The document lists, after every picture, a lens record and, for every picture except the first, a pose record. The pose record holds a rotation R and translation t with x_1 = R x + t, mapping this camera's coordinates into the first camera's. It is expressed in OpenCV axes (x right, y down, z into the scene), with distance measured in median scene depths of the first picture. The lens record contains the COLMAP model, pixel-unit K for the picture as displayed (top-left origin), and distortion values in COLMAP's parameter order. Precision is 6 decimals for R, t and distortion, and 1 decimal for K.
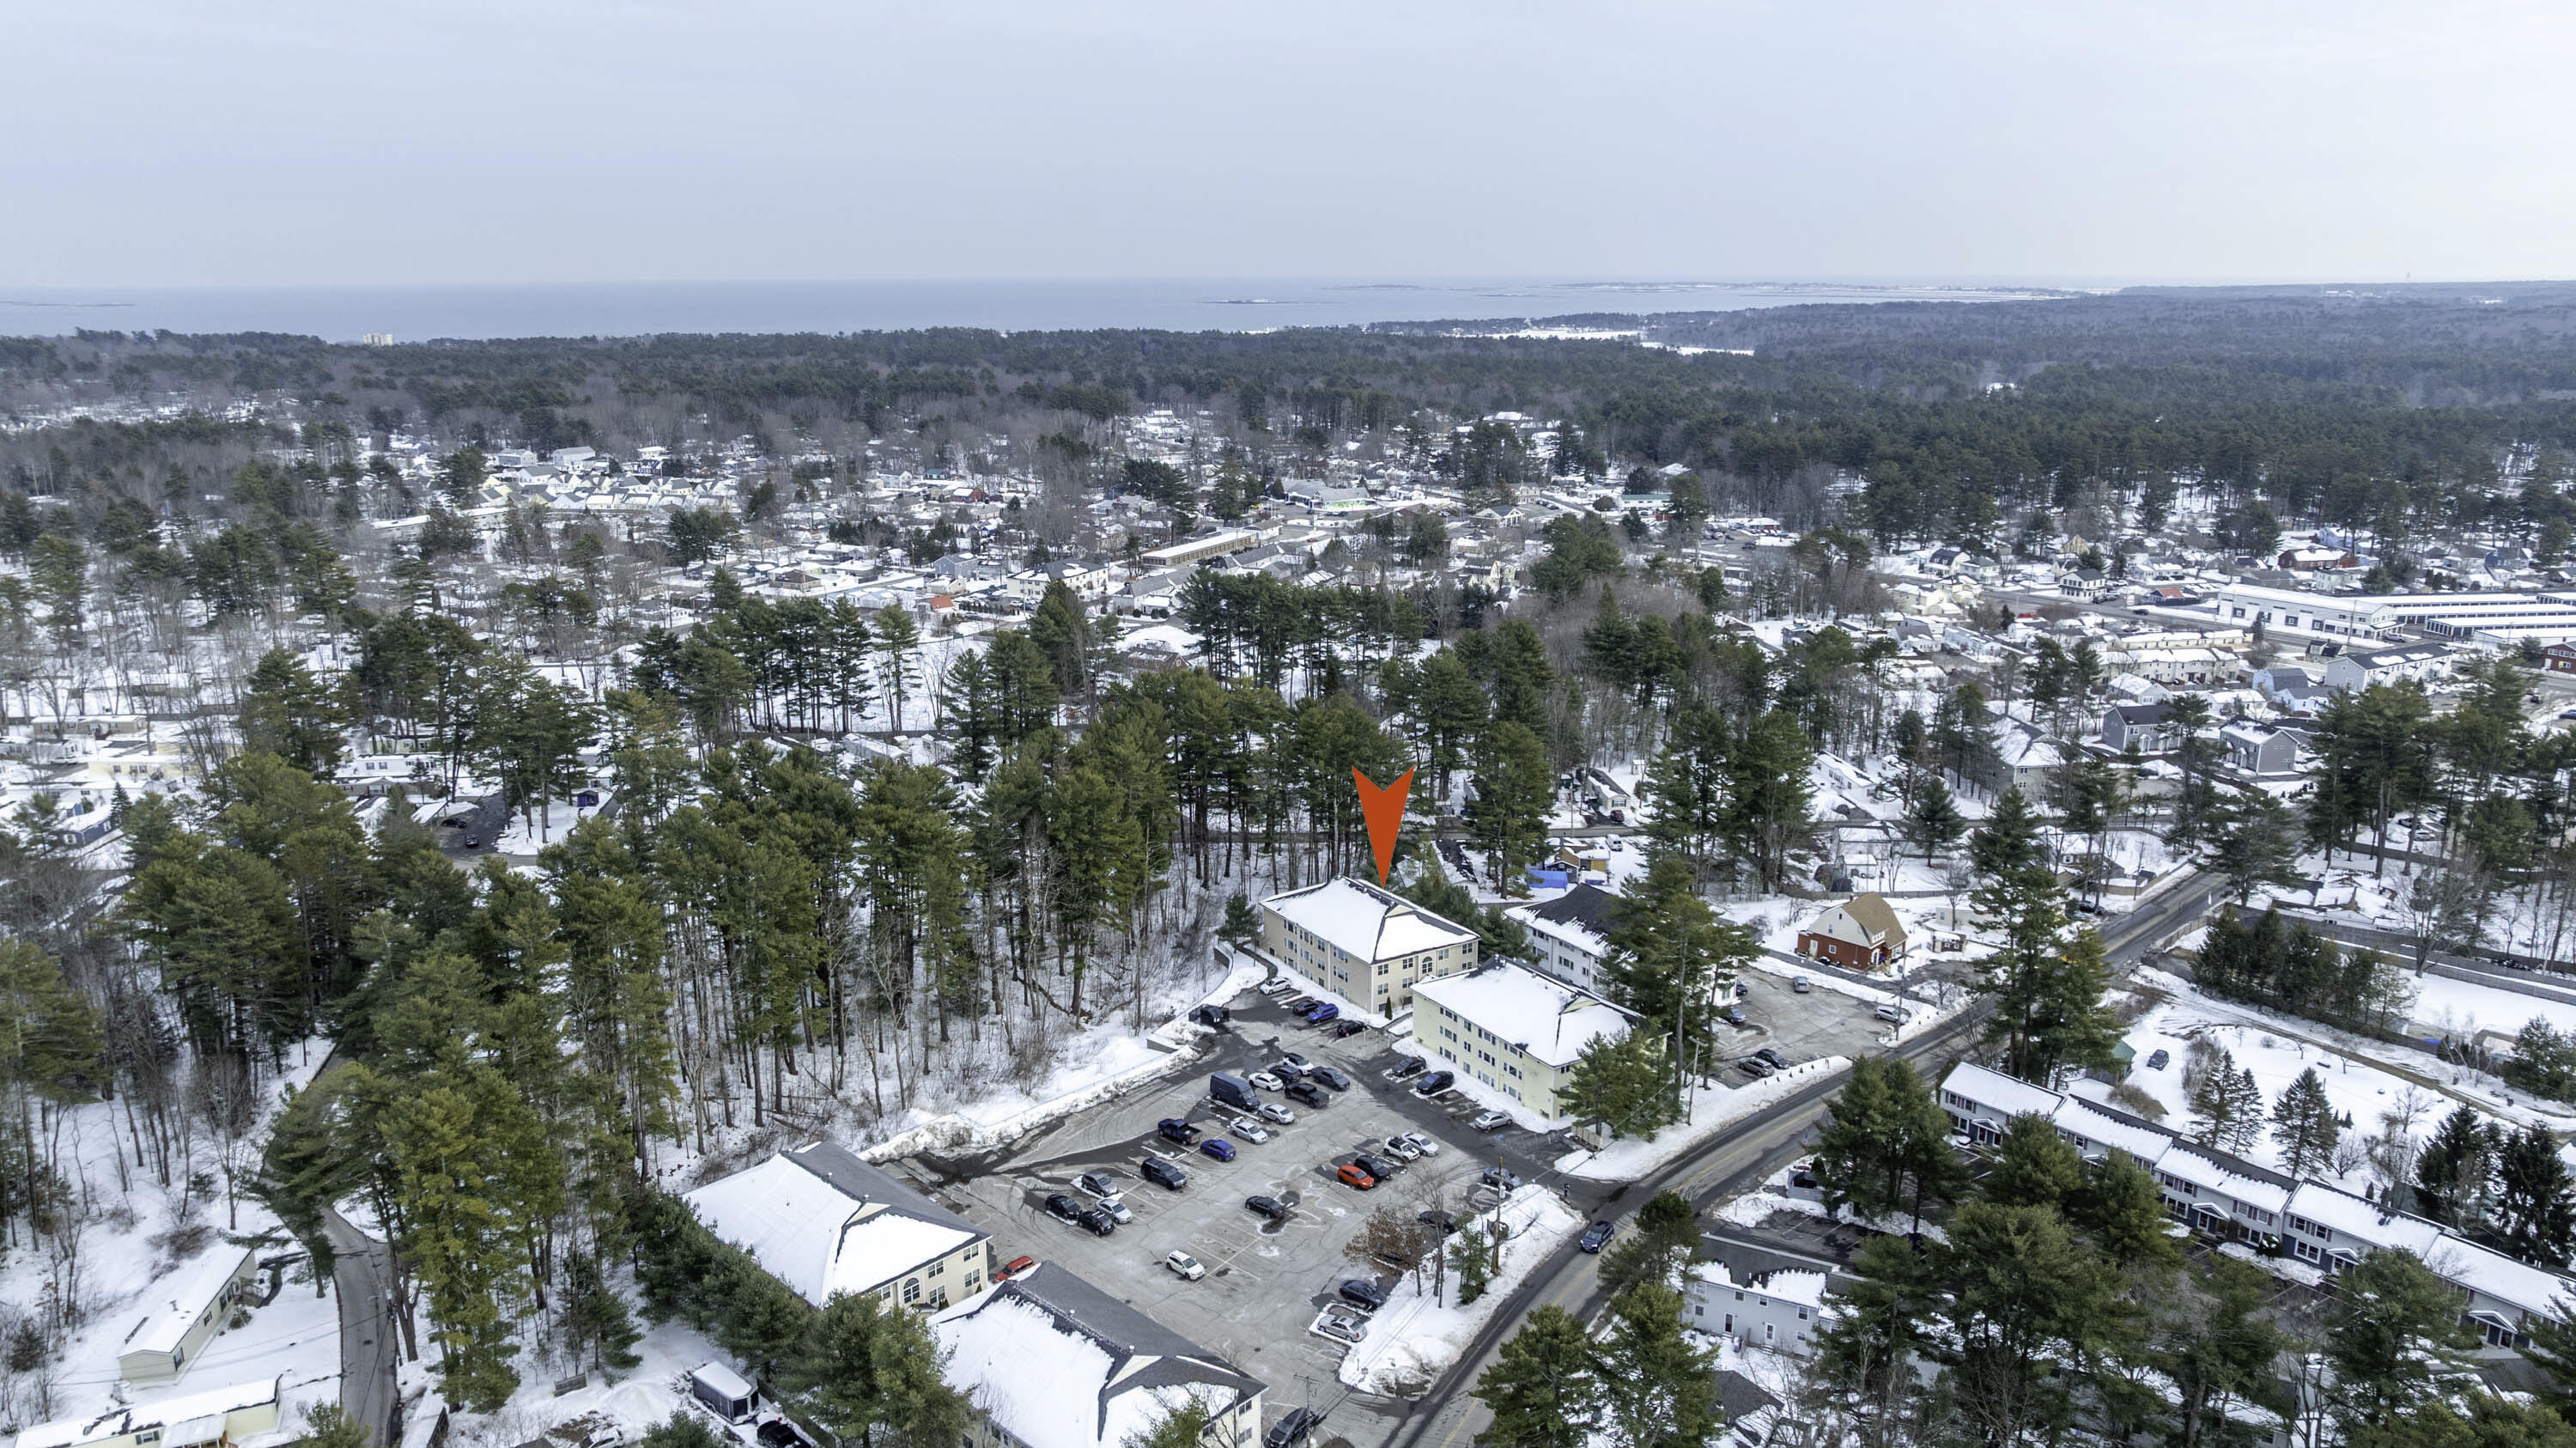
lens RADIAL K [[1805.4, 0, 1290.8], [0, 1805.4, 724.2], [0, 0, 1]] dist [-0.012296, 0.002878]
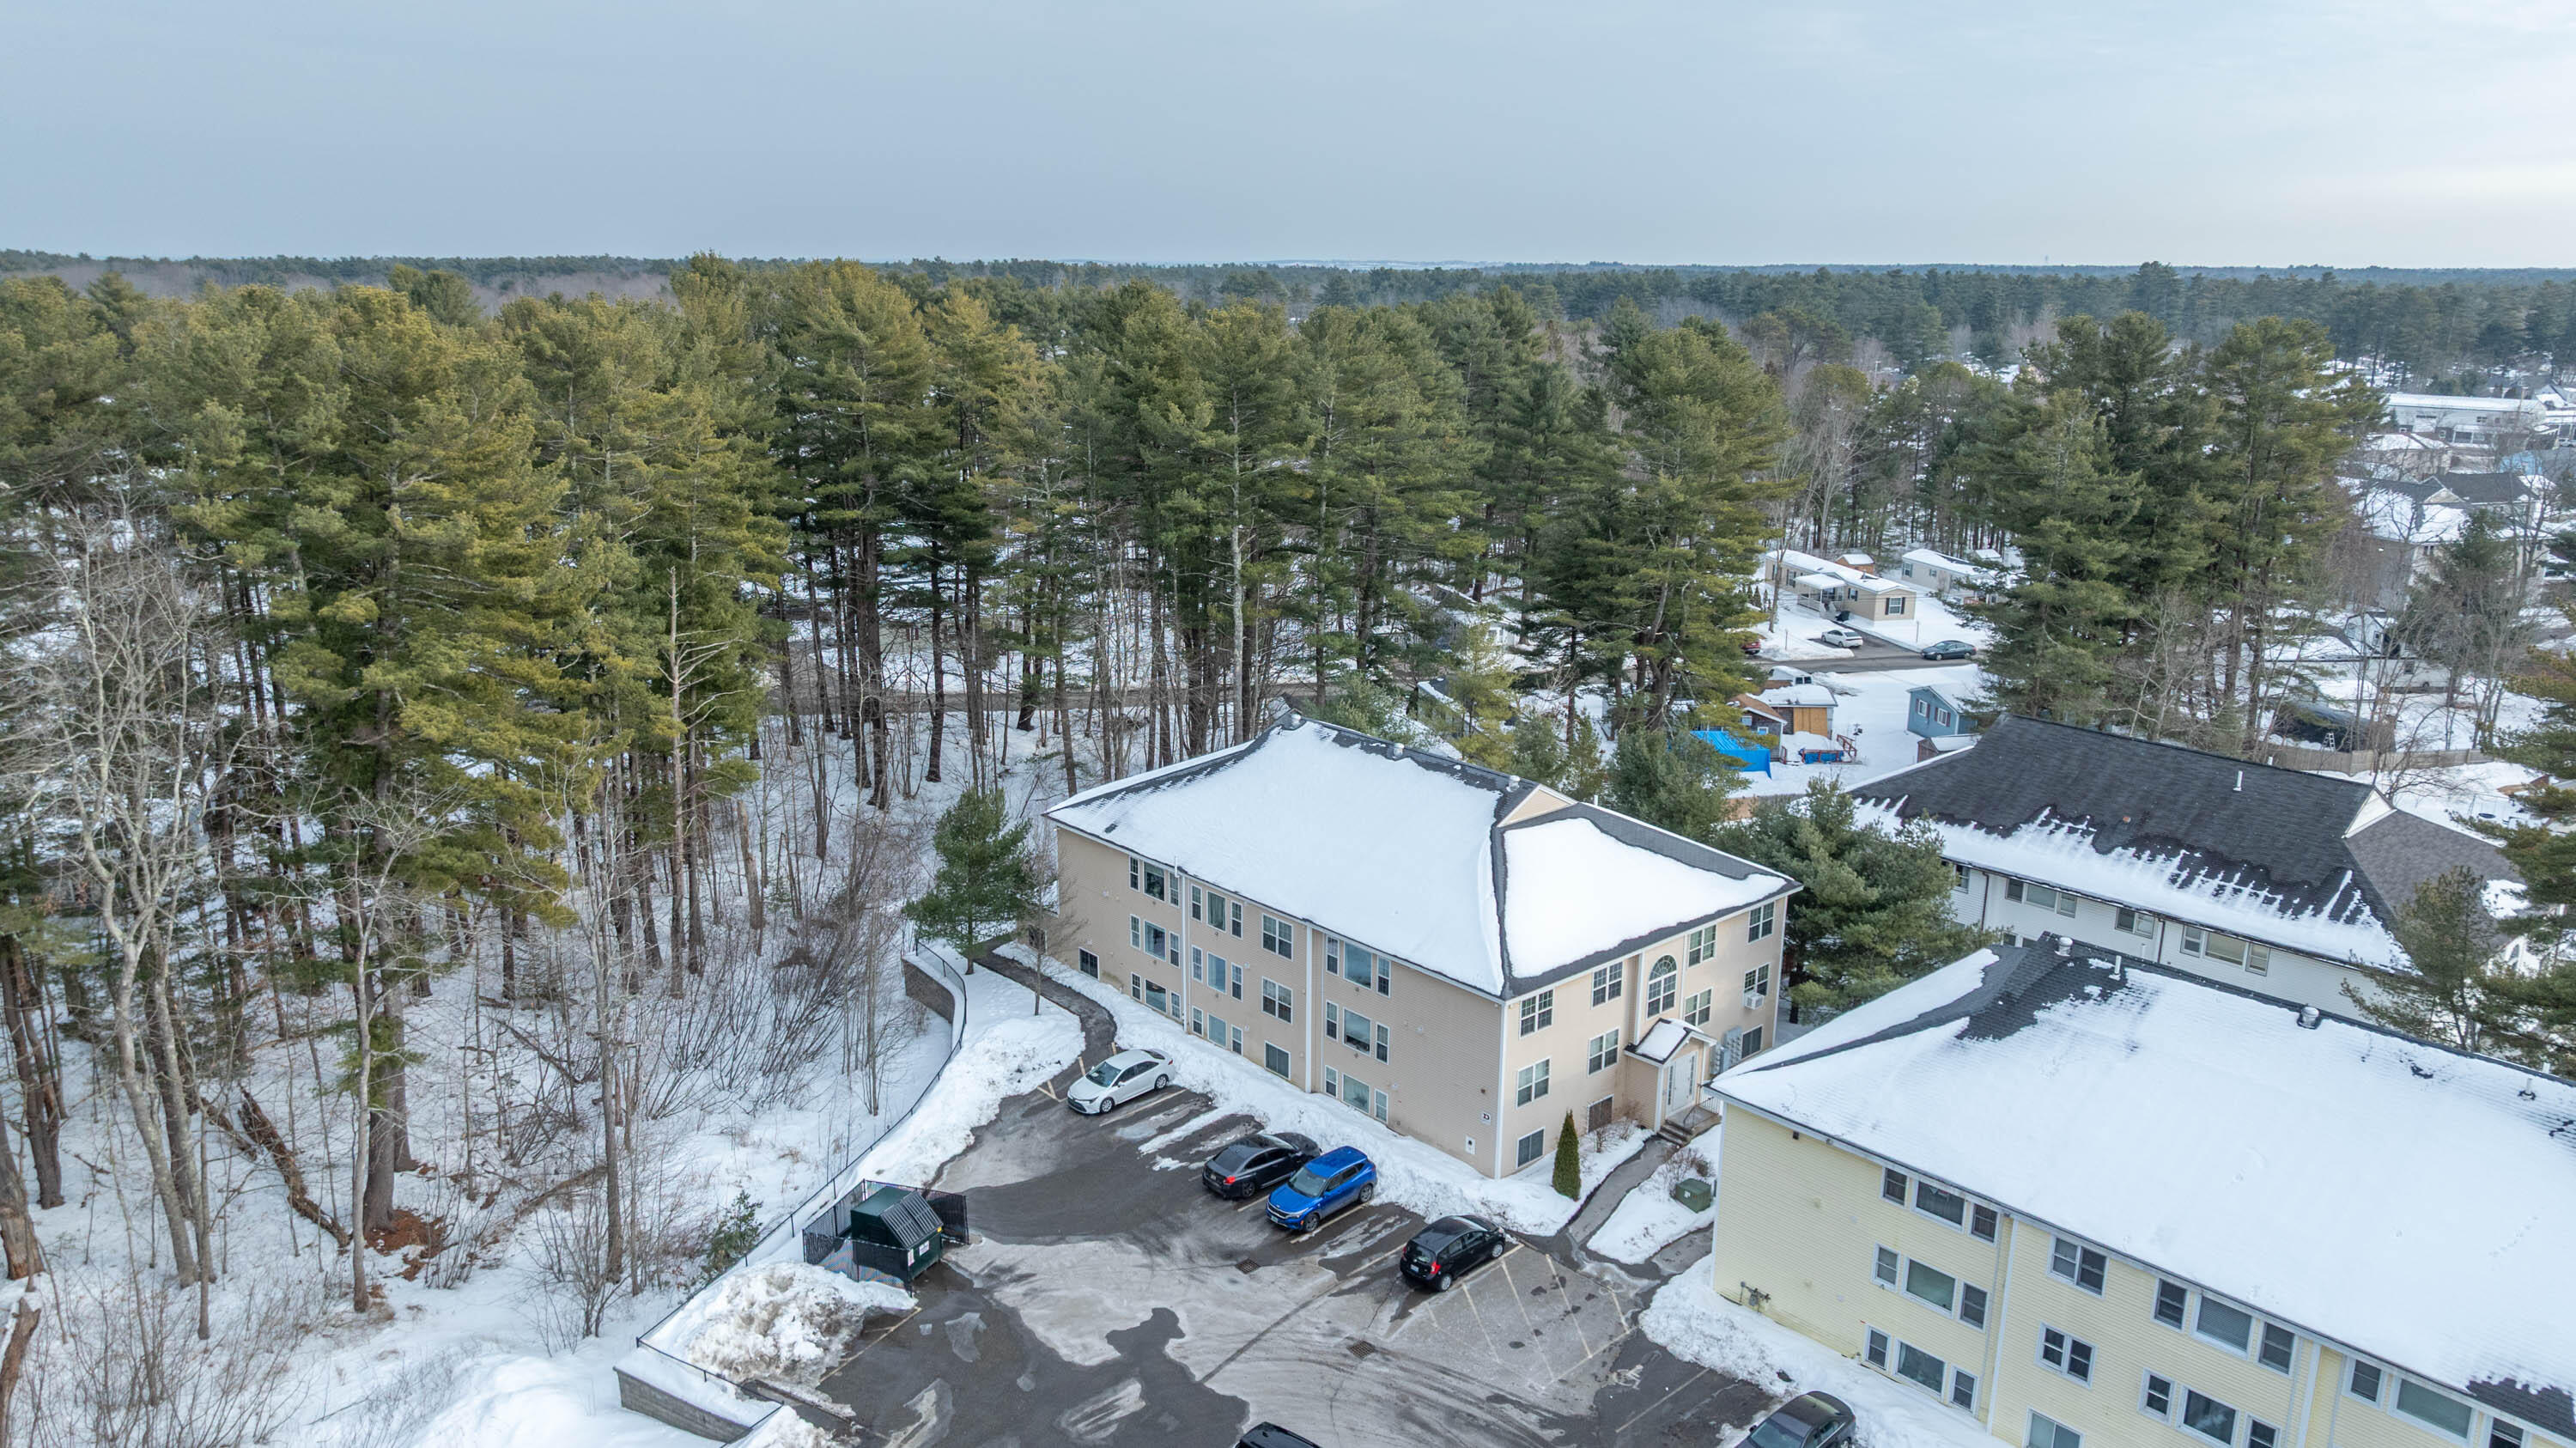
lens RADIAL K [[1805.4, 0, 1287.8], [0, 1805.4, 726.2], [0, 0, 1]] dist [-0.012296, 0.002878]
pose [[0.986070, -0.028383, 0.163893, -0.028214], [0.027763, 0.999596, 0.006073, 0.087539], [-0.163999, -0.001438, 0.986459, 0.716892]]
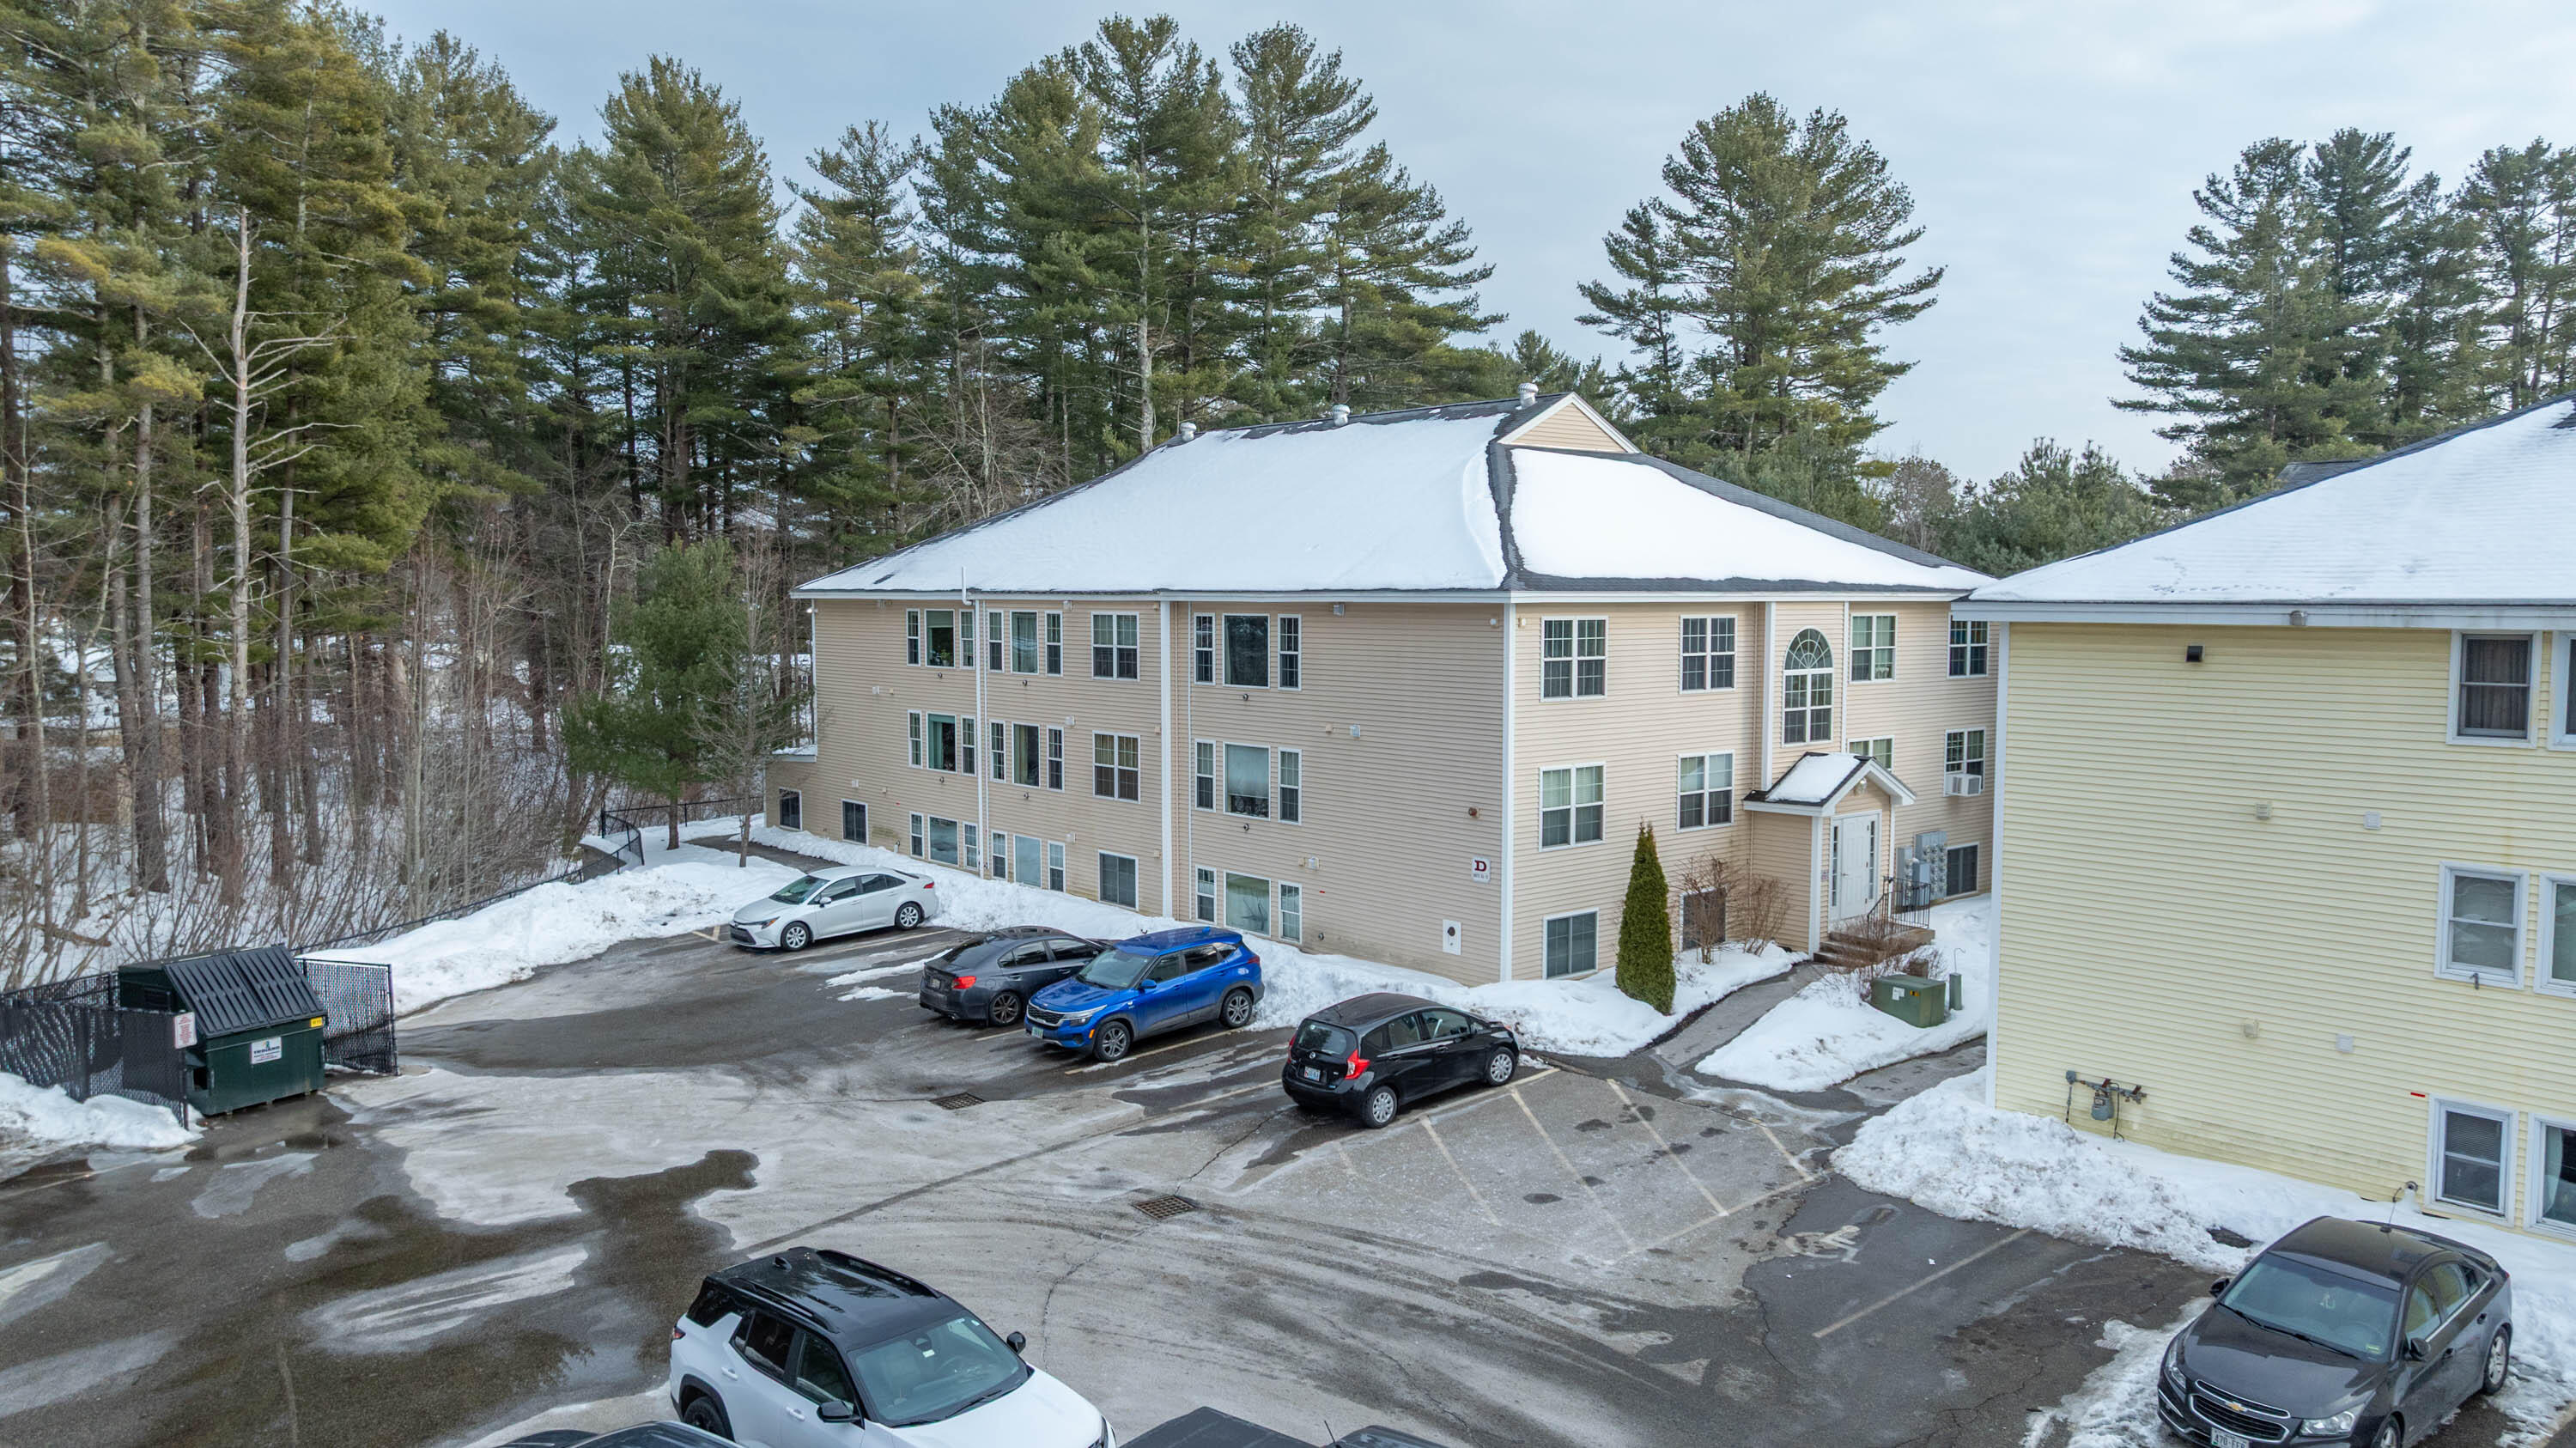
lens RADIAL K [[1805.4, 0, 1288.5], [0, 1805.4, 718.1], [0, 0, 1]] dist [-0.012296, 0.002878]
pose [[0.989864, -0.000804, 0.142019, 0.009110], [0.026865, 0.982989, -0.181687, 0.160092], [-0.139457, 0.183661, 0.973047, 0.842725]]
